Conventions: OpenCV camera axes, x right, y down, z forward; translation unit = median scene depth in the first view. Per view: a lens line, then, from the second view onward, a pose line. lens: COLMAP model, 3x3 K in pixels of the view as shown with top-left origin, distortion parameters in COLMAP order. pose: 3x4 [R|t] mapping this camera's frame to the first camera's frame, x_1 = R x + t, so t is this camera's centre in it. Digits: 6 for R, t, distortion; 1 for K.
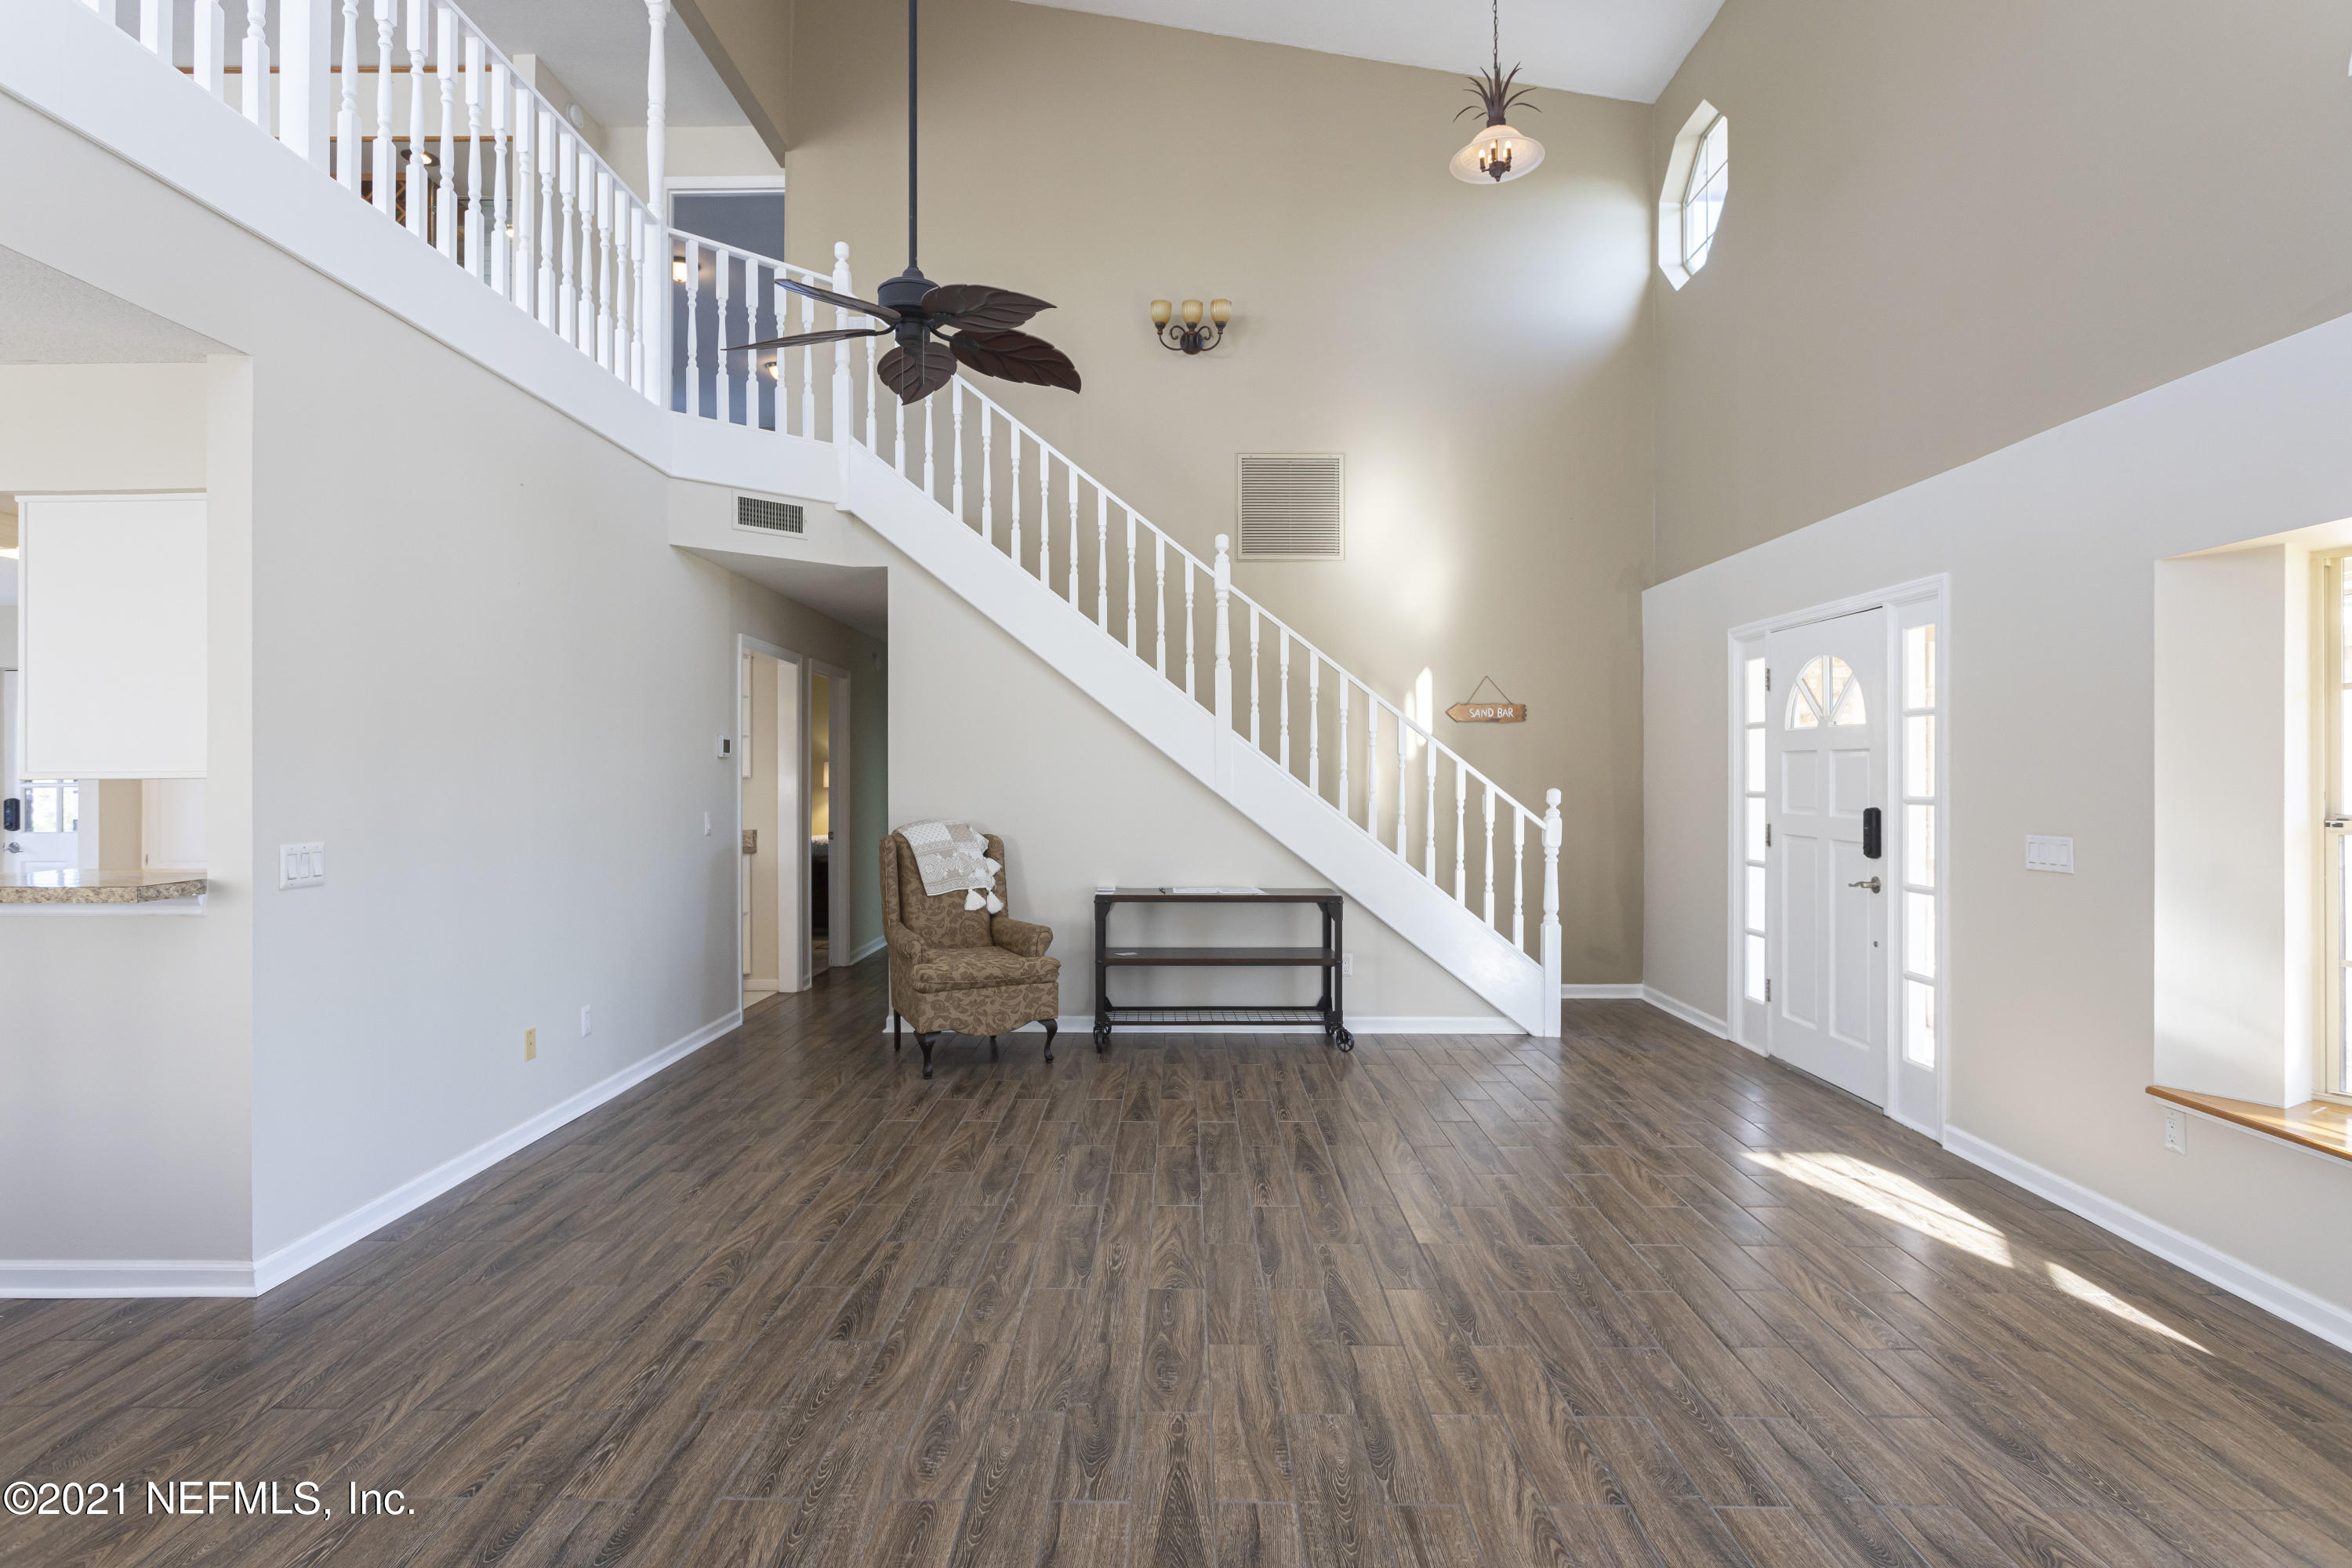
lens RADIAL K [[1201.1, 0, 1167.4], [0, 1201.1, 766.3], [0, 0, 1]] dist [-0.011549, 0.001028]
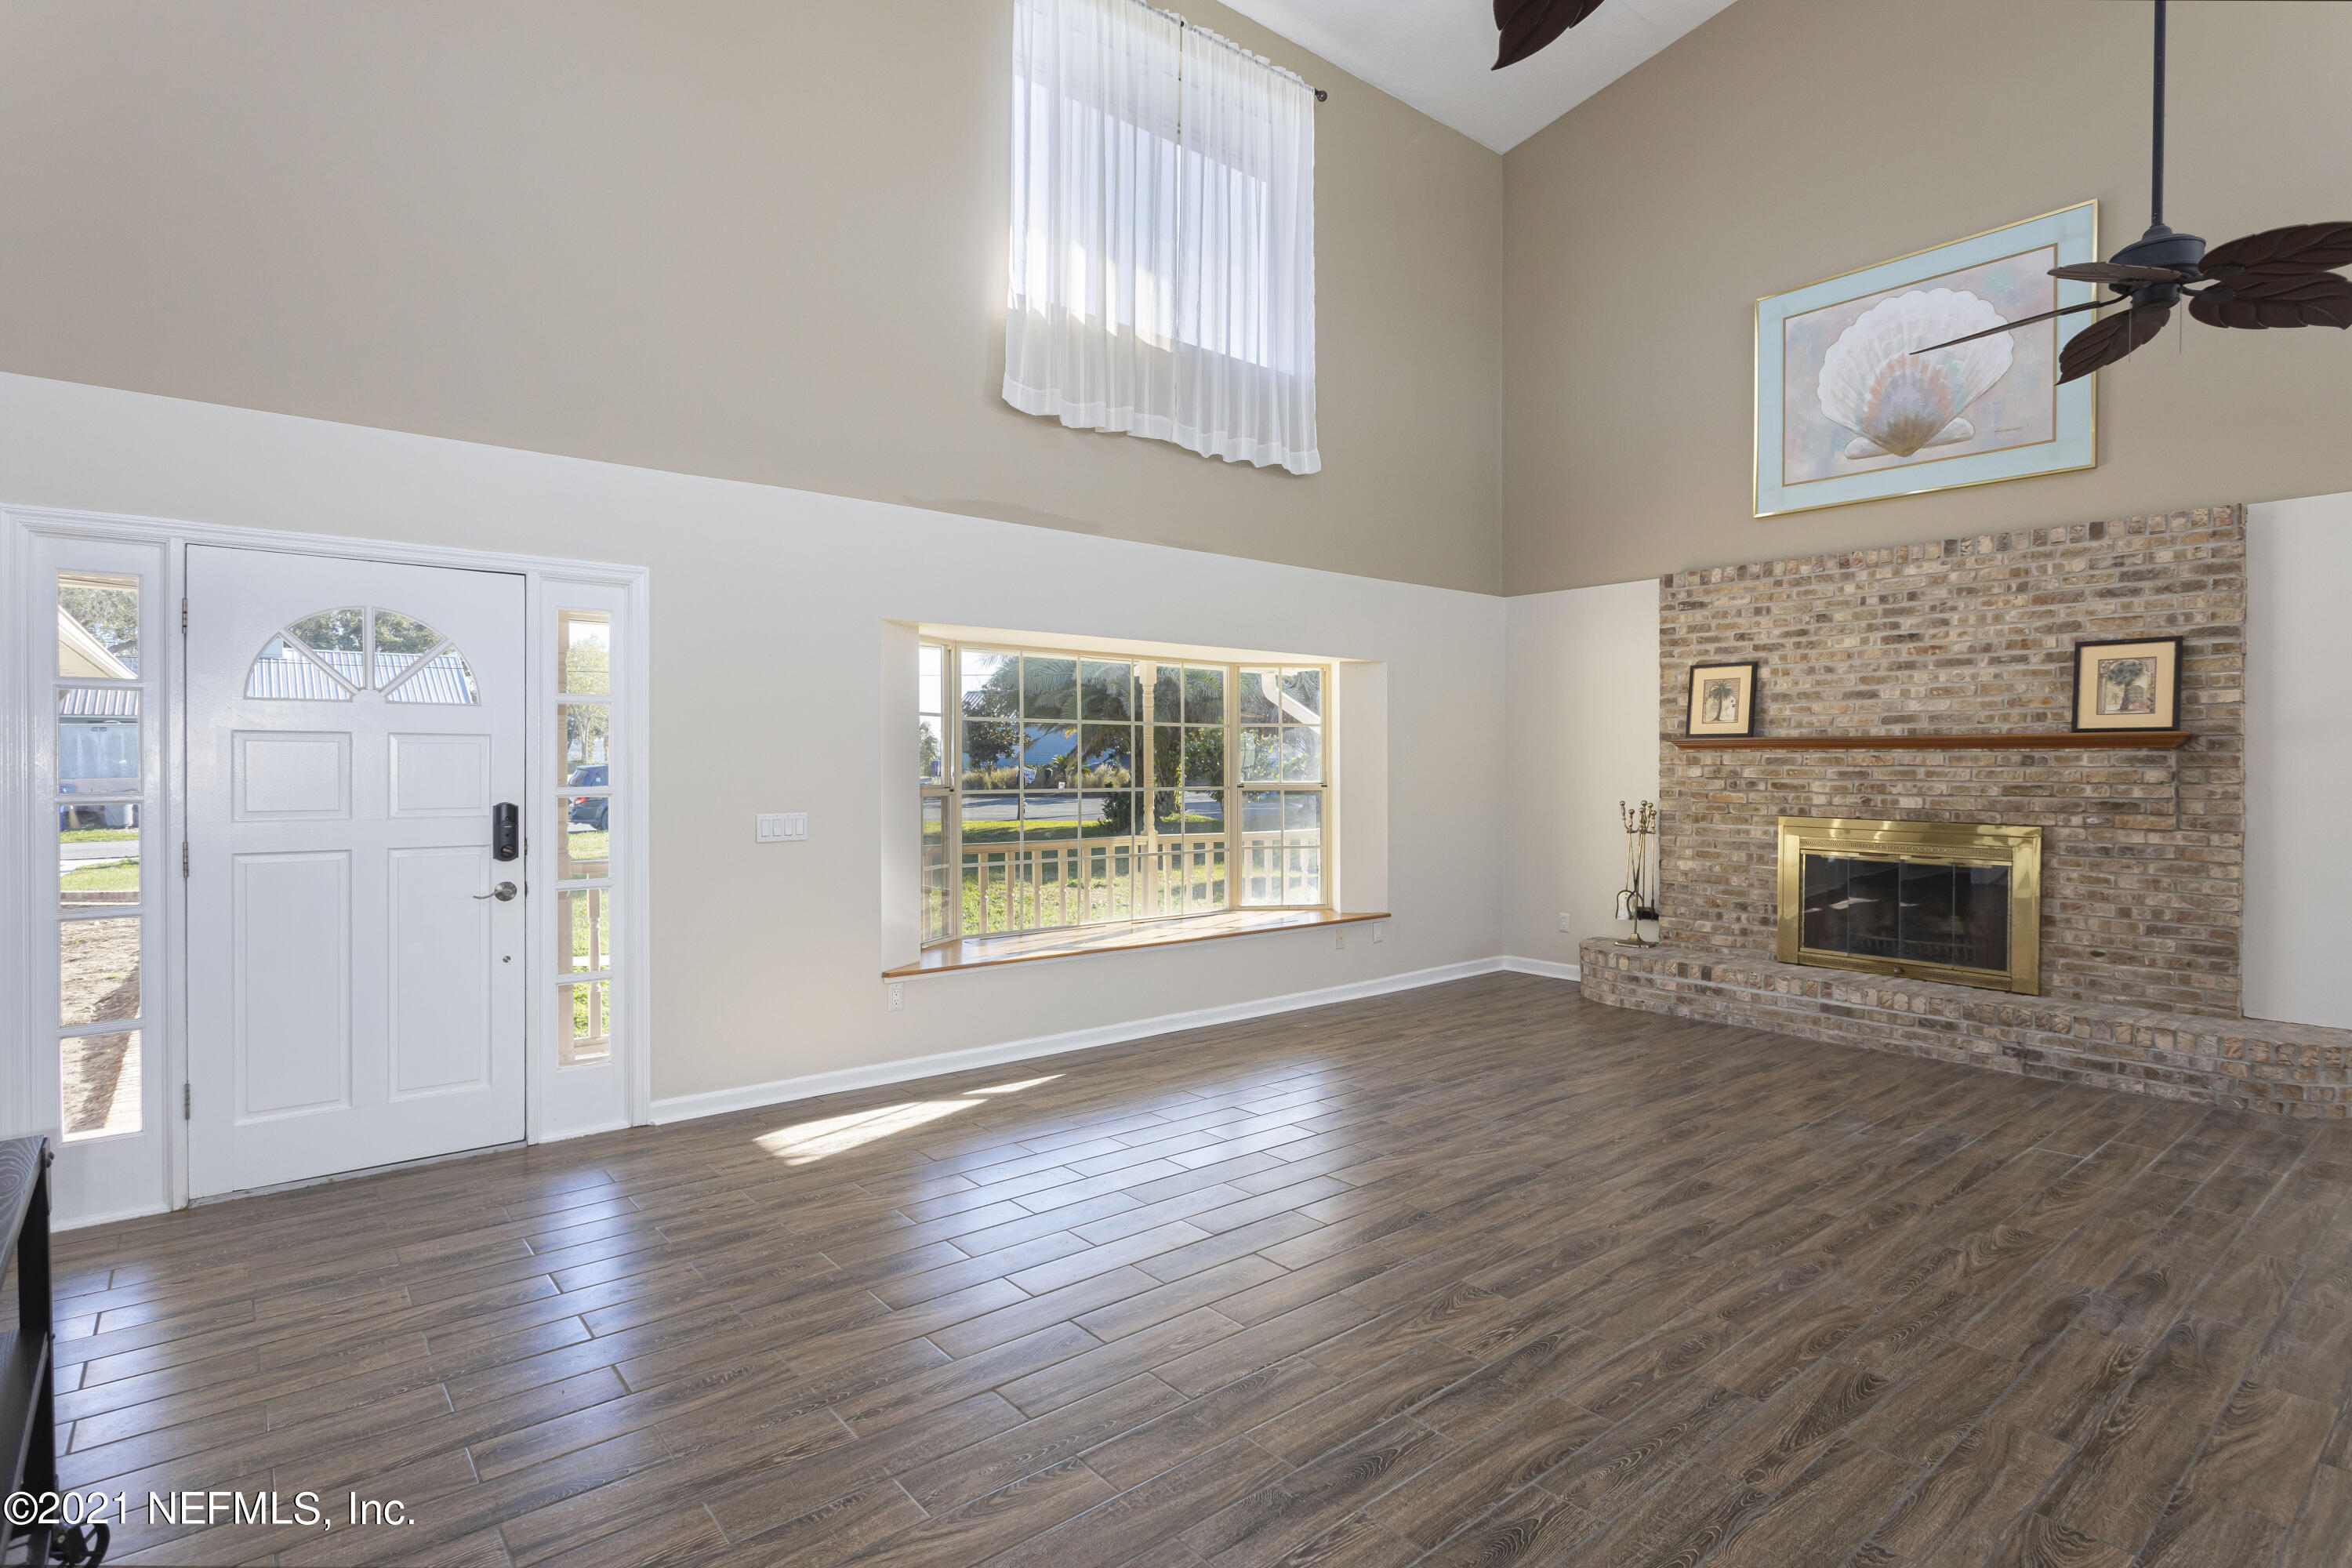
lens RADIAL K [[1125.9, 0, 1166.1], [0, 1125.9, 782.8], [0, 0, 1]] dist [-0.003764, 0.000884]
pose [[-0.627576, -0.015503, 0.778401, -0.408992], [-0.007424, 0.999875, 0.013929, 0.005822], [-0.778520, 0.002963, -0.627613, 1.346269]]
